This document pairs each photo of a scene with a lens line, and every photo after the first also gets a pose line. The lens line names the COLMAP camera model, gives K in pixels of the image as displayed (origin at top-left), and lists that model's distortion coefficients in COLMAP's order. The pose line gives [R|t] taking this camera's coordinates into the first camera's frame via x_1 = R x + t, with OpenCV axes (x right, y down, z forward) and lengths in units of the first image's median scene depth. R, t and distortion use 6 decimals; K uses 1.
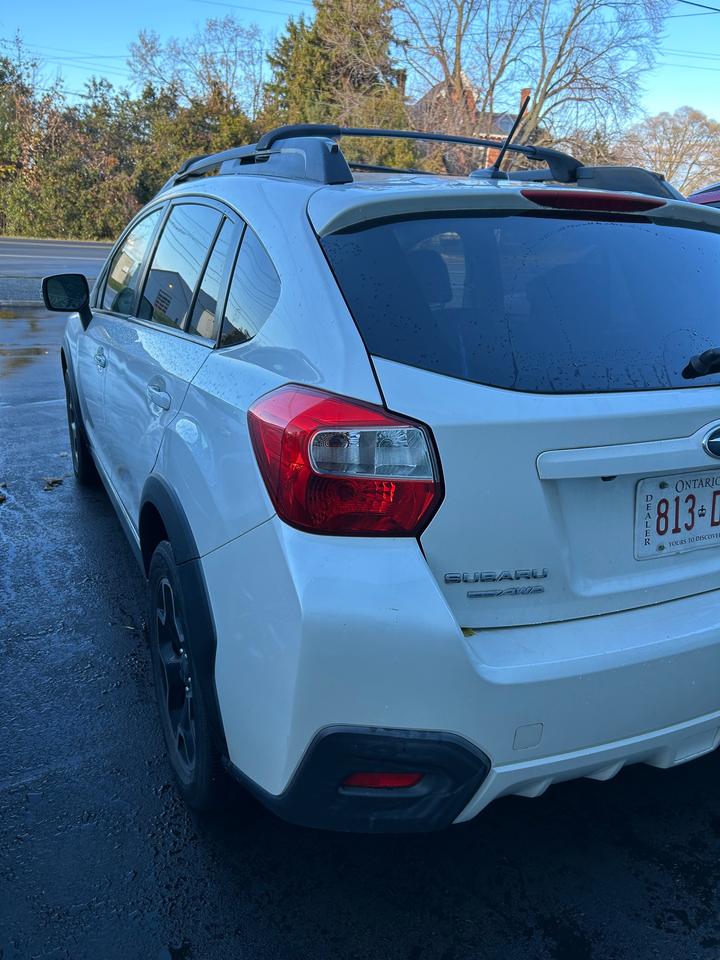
lens RADIAL K [[744.8, 0, 360.6], [0, 744.8, 492.3], [0, 0, 1]] dist [0.074410, -0.091452]
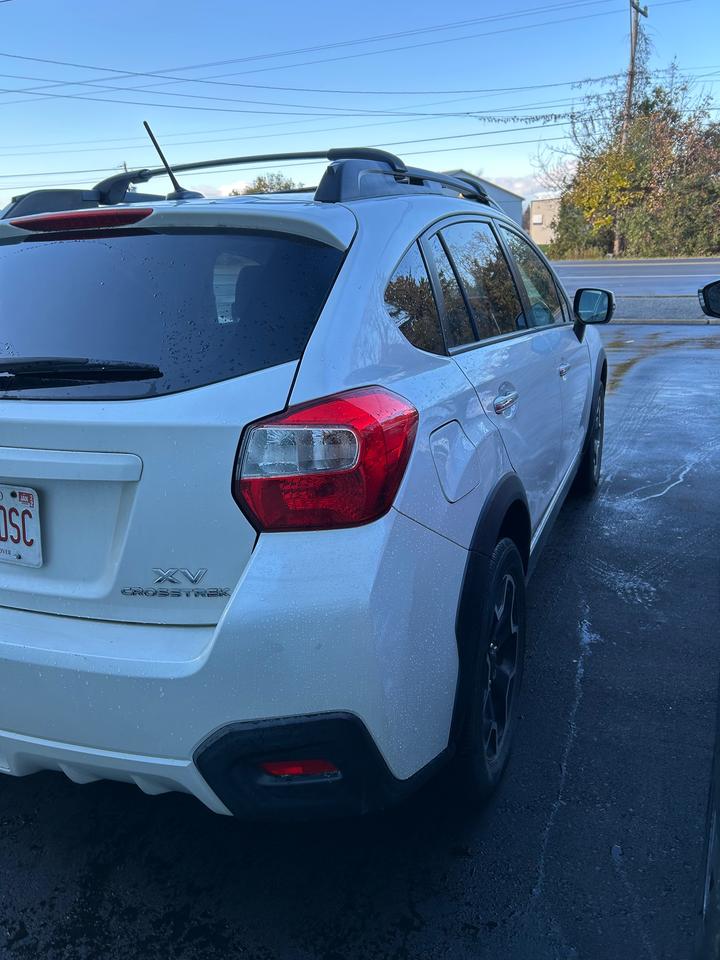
lens RADIAL K [[742.2, 0, 360.0], [0, 742.2, 480.0], [0, 0, 1]] dist [0.073186, -0.079788]
pose [[0.650363, 0.155819, -0.743471, 0.124572], [-0.183365, 0.981996, 0.045409, -0.013543], [0.737161, 0.106795, 0.667225, 0.056192]]
